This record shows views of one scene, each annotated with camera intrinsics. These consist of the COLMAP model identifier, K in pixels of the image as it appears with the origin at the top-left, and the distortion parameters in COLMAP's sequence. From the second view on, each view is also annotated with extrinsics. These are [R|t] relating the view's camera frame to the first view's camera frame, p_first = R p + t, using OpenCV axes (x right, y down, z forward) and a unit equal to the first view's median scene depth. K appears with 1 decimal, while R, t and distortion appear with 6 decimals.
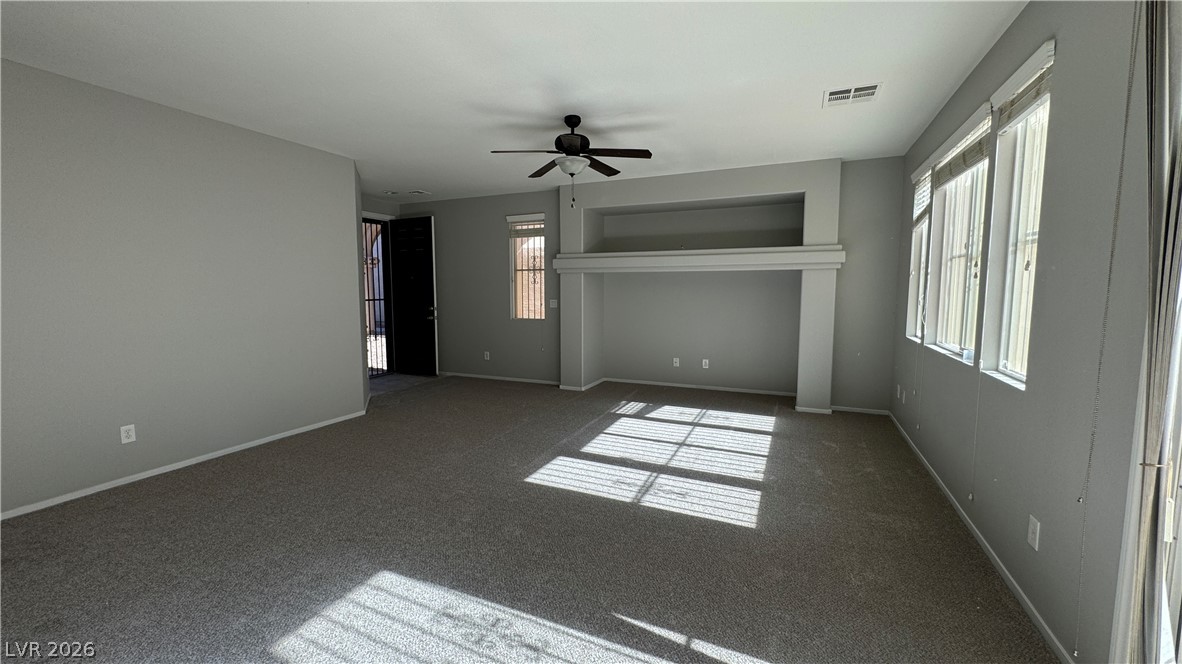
lens RADIAL K [[467.6, 0, 566.1], [0, 467.6, 328.9], [0, 0, 1]] dist [-0.000799, -0.000062]
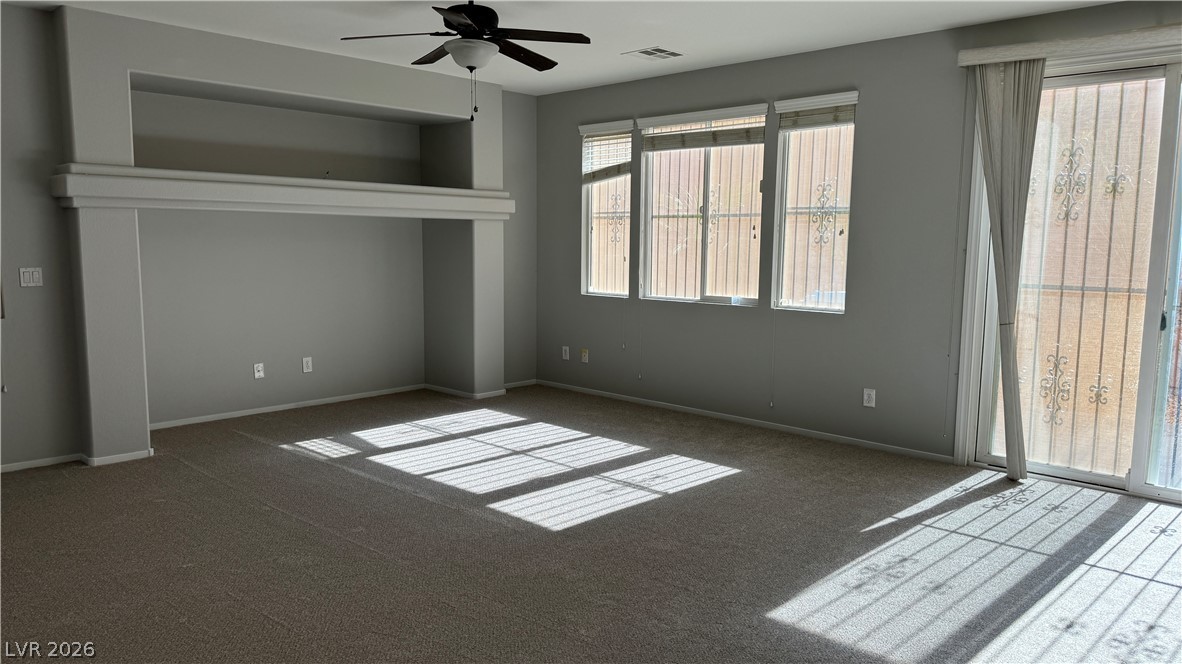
lens RADIAL K [[852.1, 0, 586.2], [0, 852.1, 330.4], [0, 0, 1]] dist [0.120995, -0.190884]
pose [[0.319299, -0.097605, 0.942614, -1.045113], [0.074034, 0.994211, 0.077870, -0.050401], [-0.944758, 0.044922, 0.324677, 0.464330]]
